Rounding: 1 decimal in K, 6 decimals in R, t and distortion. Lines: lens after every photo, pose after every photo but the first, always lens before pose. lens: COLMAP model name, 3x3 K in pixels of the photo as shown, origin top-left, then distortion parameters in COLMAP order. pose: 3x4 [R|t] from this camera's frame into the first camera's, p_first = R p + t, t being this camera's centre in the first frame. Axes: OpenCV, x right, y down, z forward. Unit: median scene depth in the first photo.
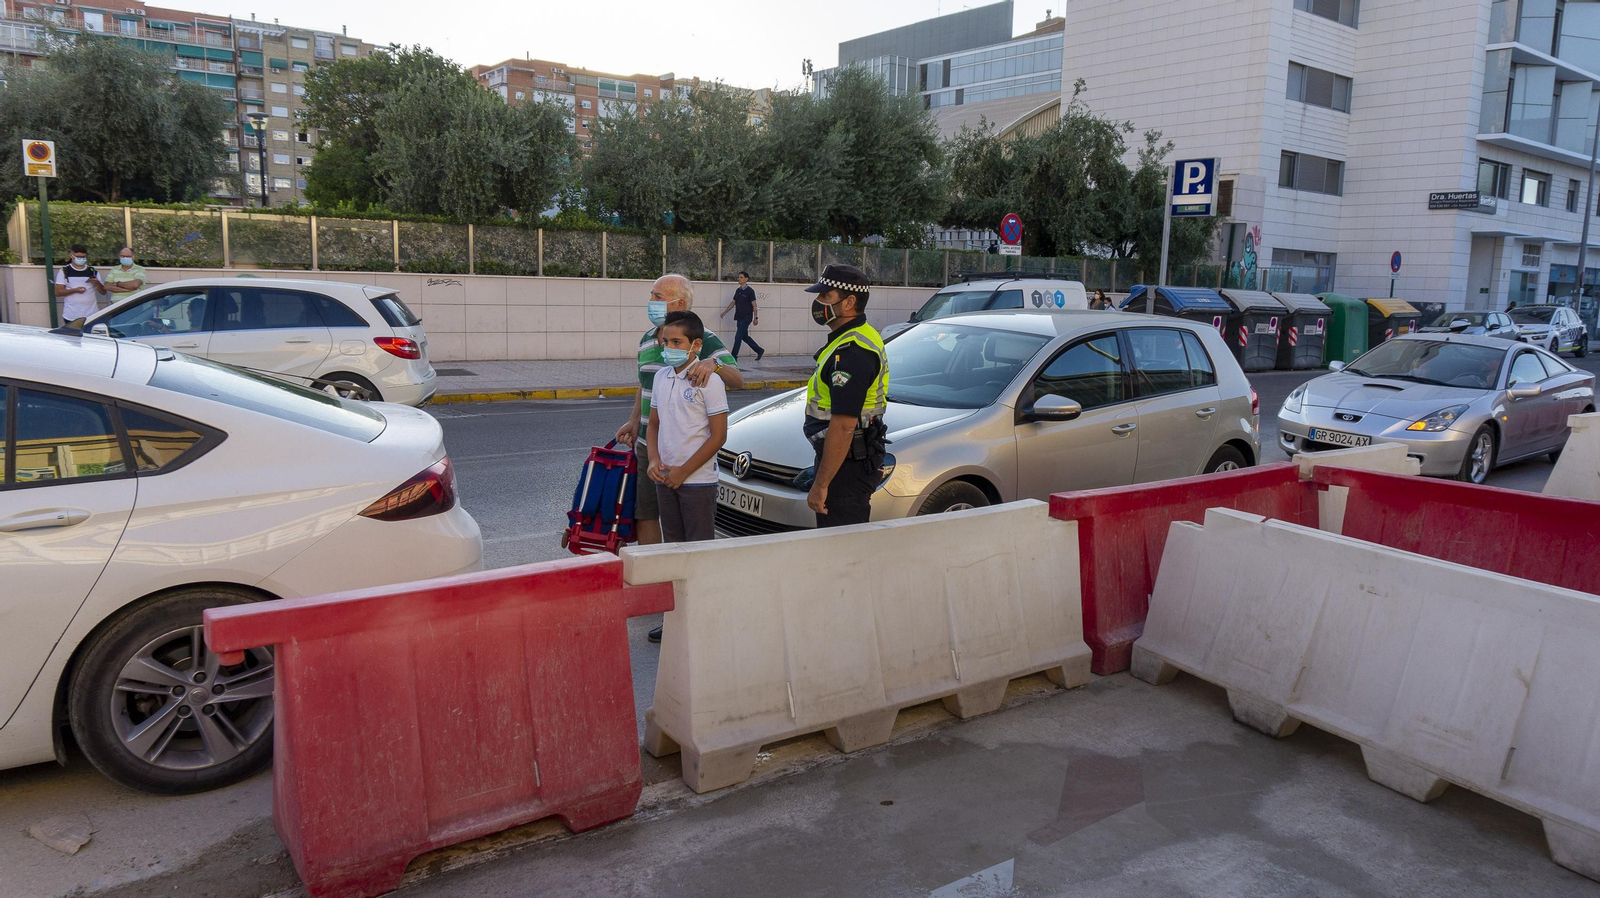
lens RADIAL K [[1075.6, 0, 798.7], [0, 1075.6, 448.1], [0, 0, 1]] dist [-0.020279, -0.001361]
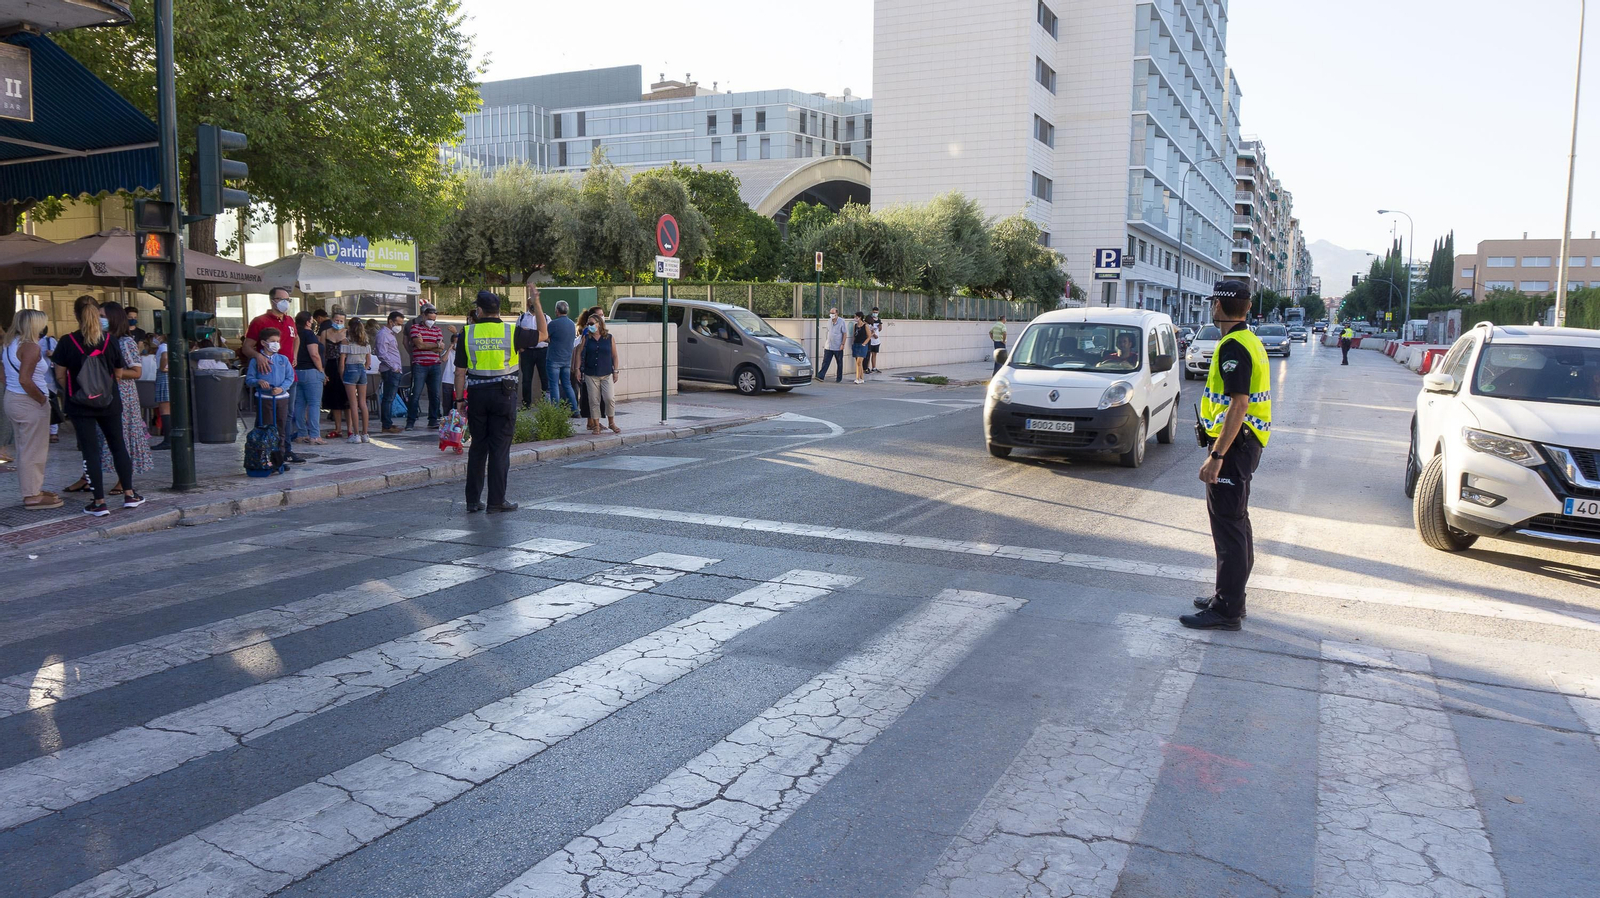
lens RADIAL K [[1075.6, 0, 814.3], [0, 1075.6, 459.4], [0, 0, 1]] dist [-0.020279, -0.001361]
pose [[0.888763, -0.078123, 0.451661, -0.538966], [0.085090, 0.996361, 0.004902, 0.021798], [-0.450401, 0.034075, 0.892176, -0.230354]]
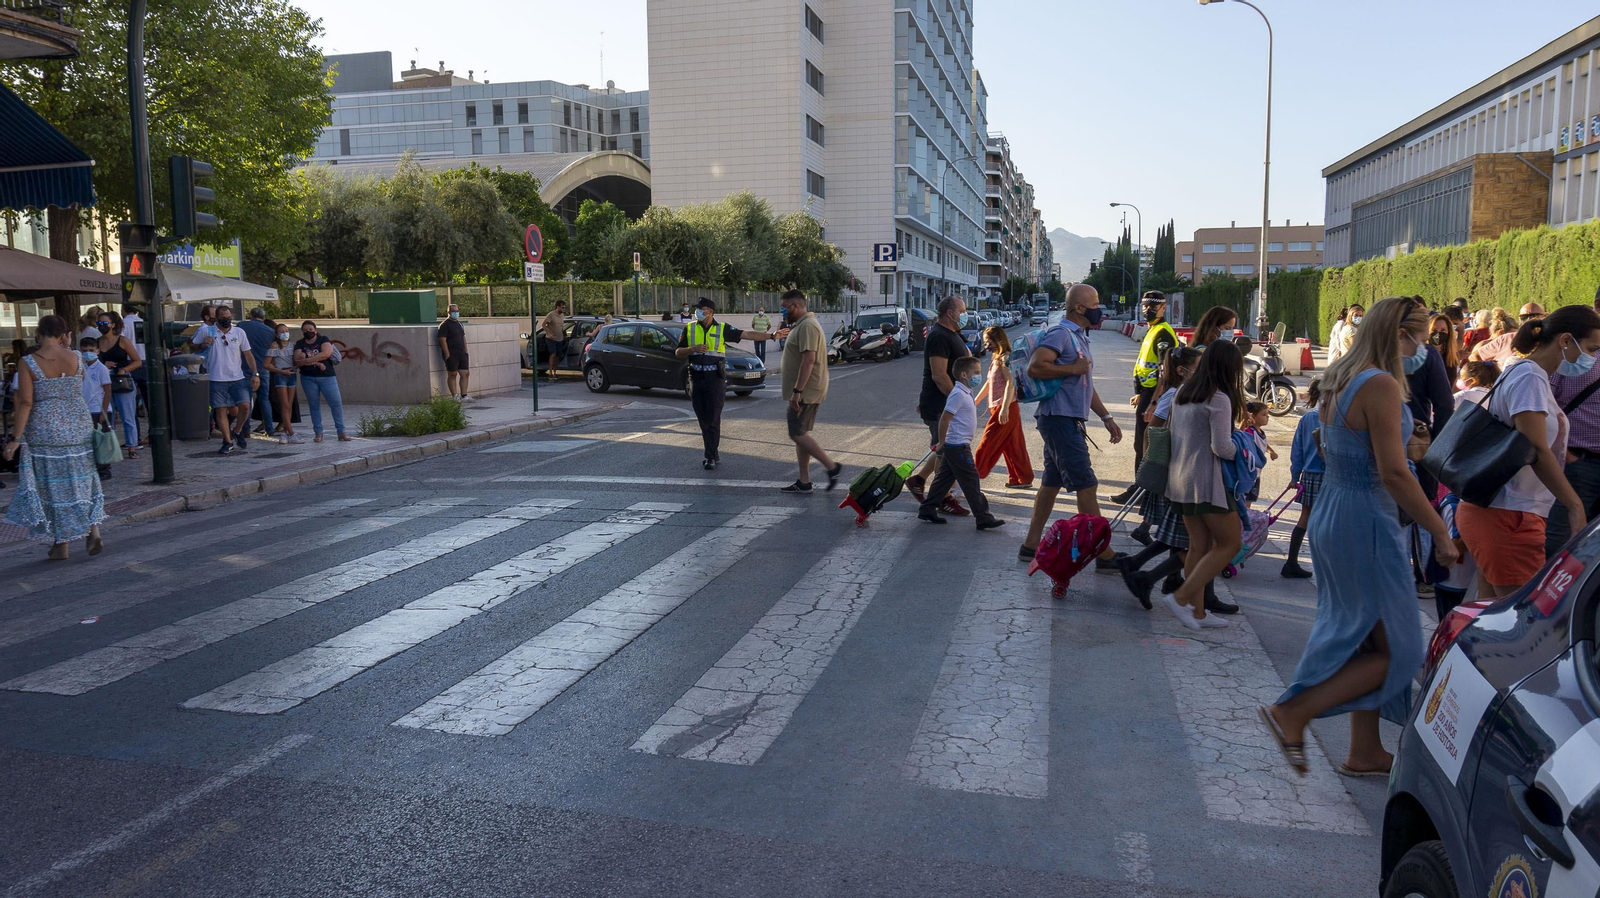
lens RADIAL K [[1075.6, 0, 801.8], [0, 1075.6, 473.7], [0, 0, 1]] dist [-0.020279, -0.001361]
pose [[0.776745, -0.130100, 0.616231, -0.597939], [0.128939, 0.990557, 0.046604, 0.023699], [-0.616475, 0.043257, 0.786185, -0.262802]]
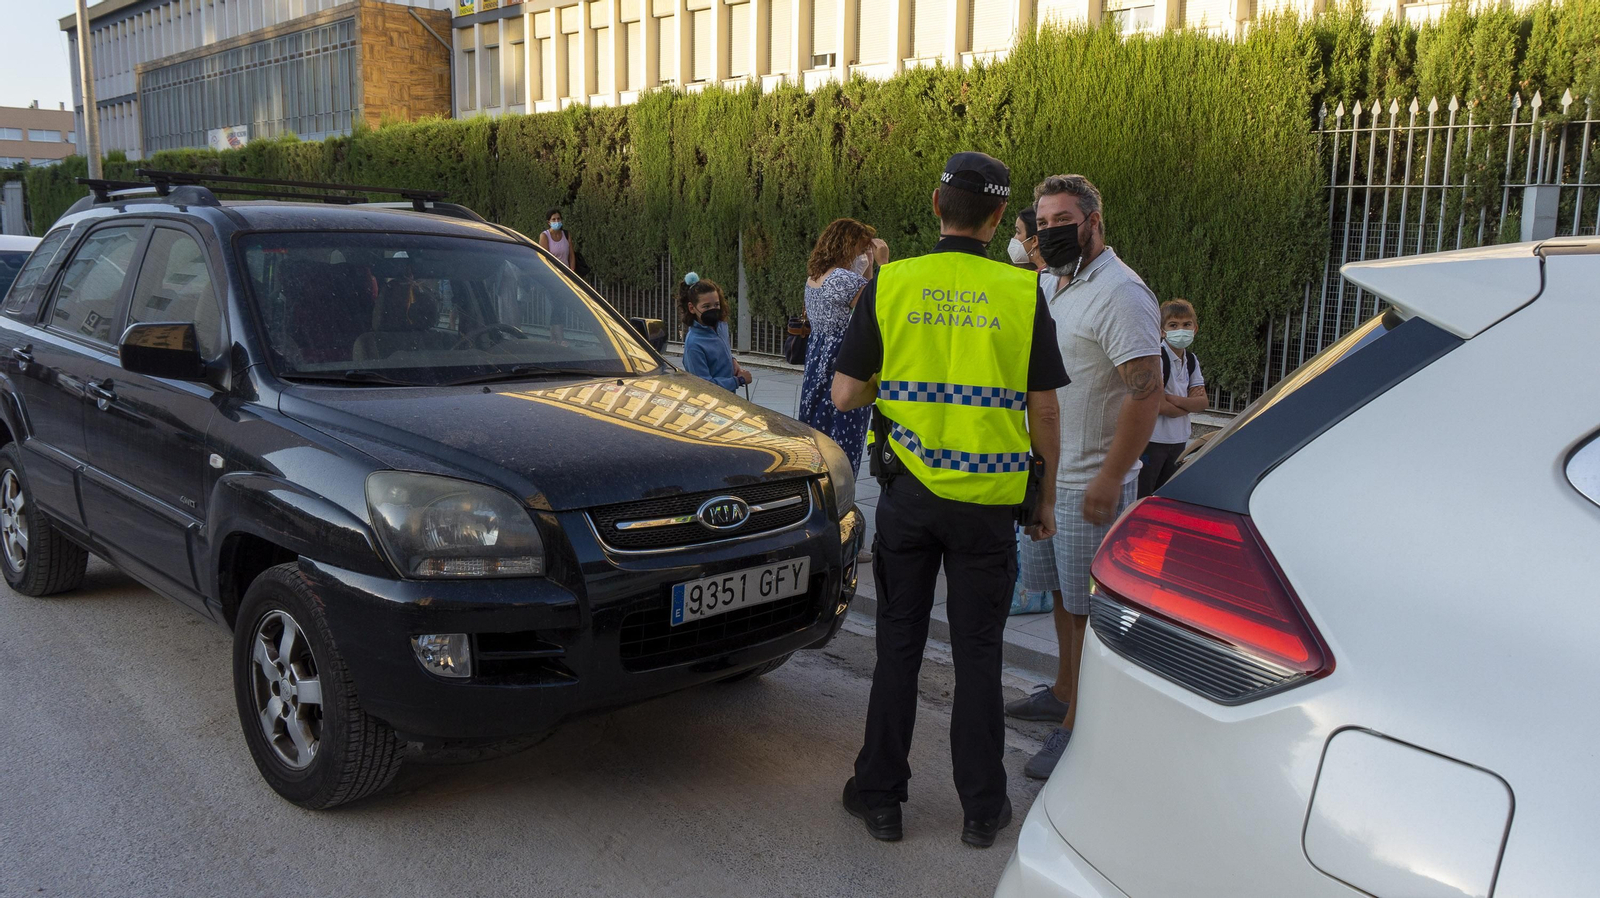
lens RADIAL K [[1193.1, 0, 802.9], [0, 1193.1, 436.4], [0, 0, 1]] dist [-0.013894, -0.016397]
pose [[-0.137462, -0.200327, 0.970038, -0.312244], [0.128534, 0.967446, 0.218006, 0.000116], [-0.982132, 0.154650, -0.107238, -0.046163]]
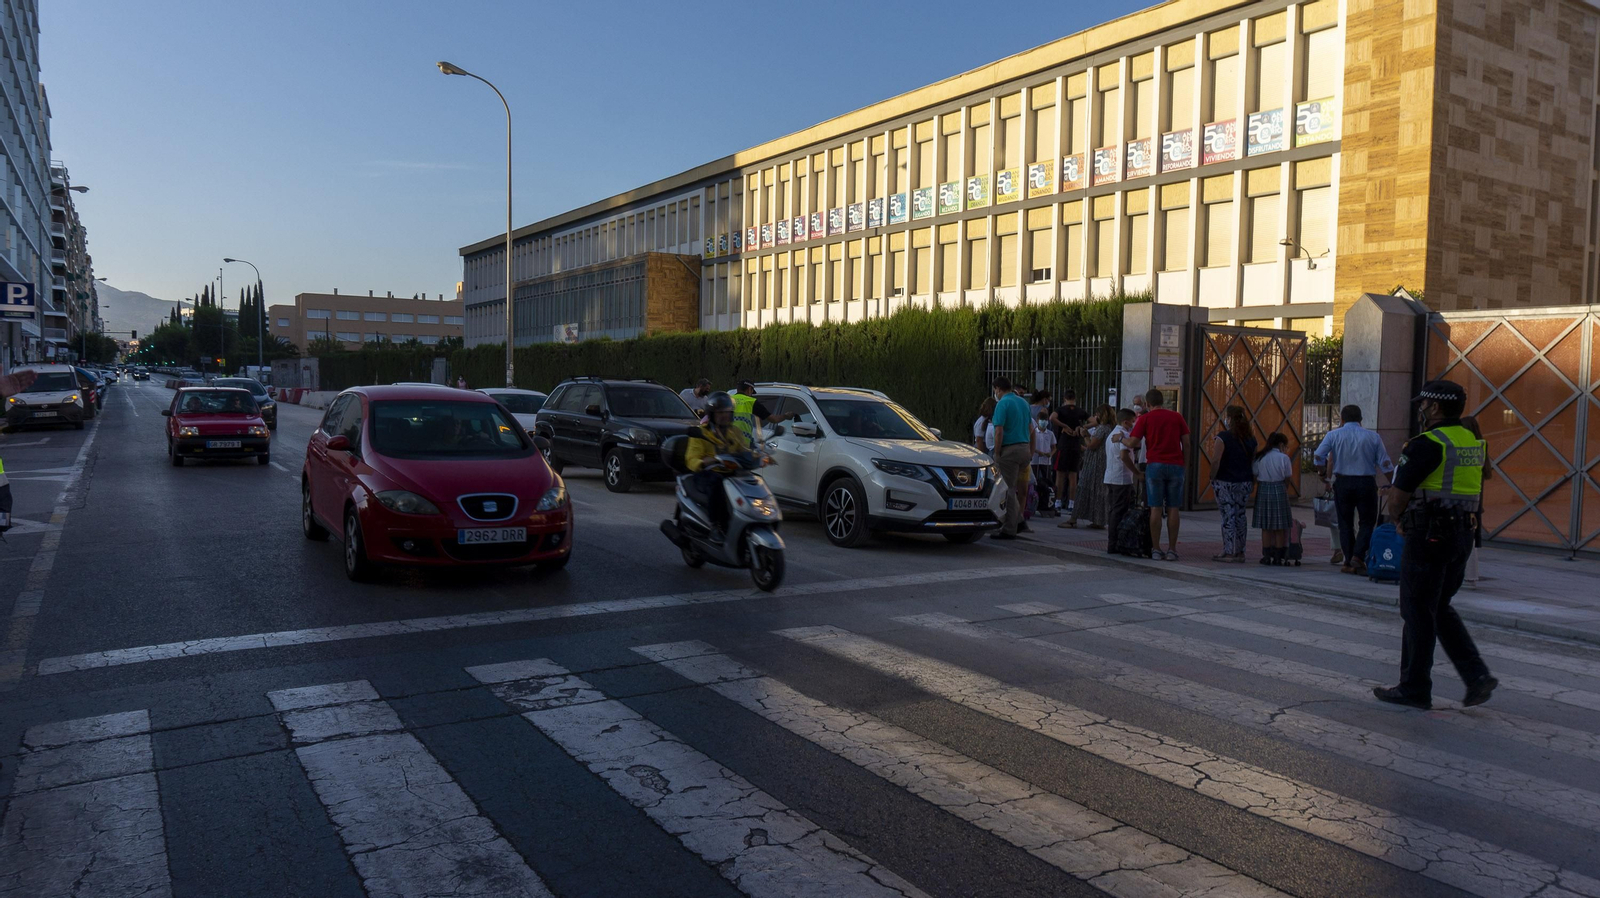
lens RADIAL K [[1075.6, 0, 793.5], [0, 1075.6, 450.0], [0, 0, 1]] dist [-0.020279, -0.001361]
pose [[0.078467, -0.088023, 0.993023, -0.622835], [0.135024, 0.987854, 0.076896, 0.000990], [-0.987730, 0.128048, 0.089399, -0.120384]]
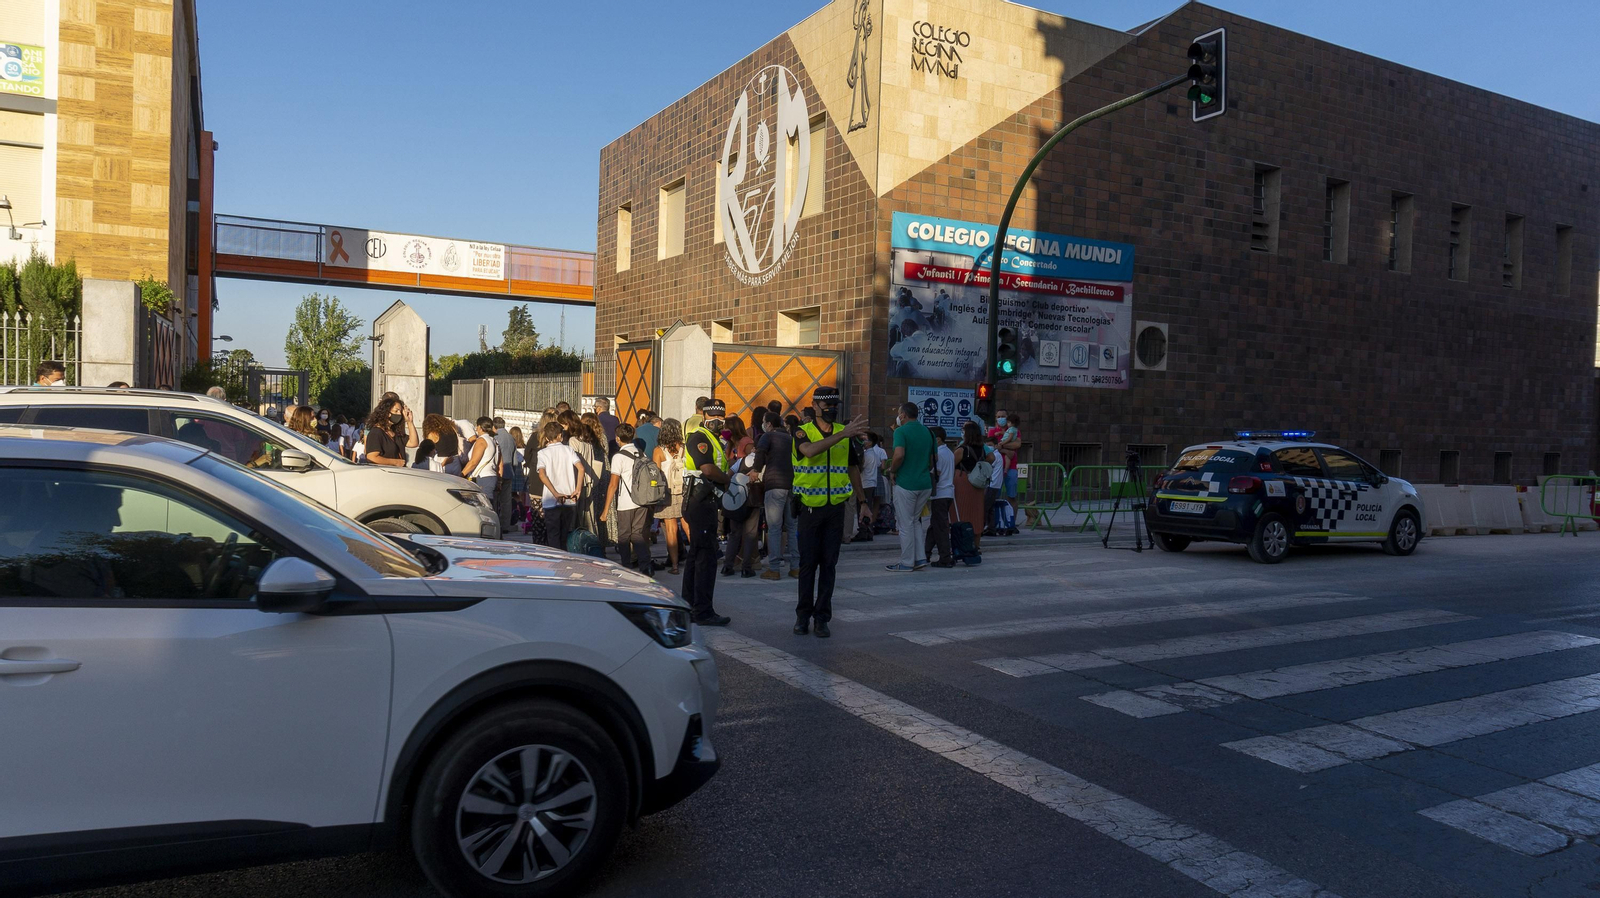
lens RADIAL K [[1075.6, 0, 806.7], [0, 1075.6, 438.2], [0, 0, 1]] dist [-0.020279, -0.001361]
pose [[-0.987241, -0.063214, 0.146145, -0.461005], [-0.035936, 0.982593, 0.182262, -0.025292], [-0.155123, 0.174685, -0.972328, 0.077512]]
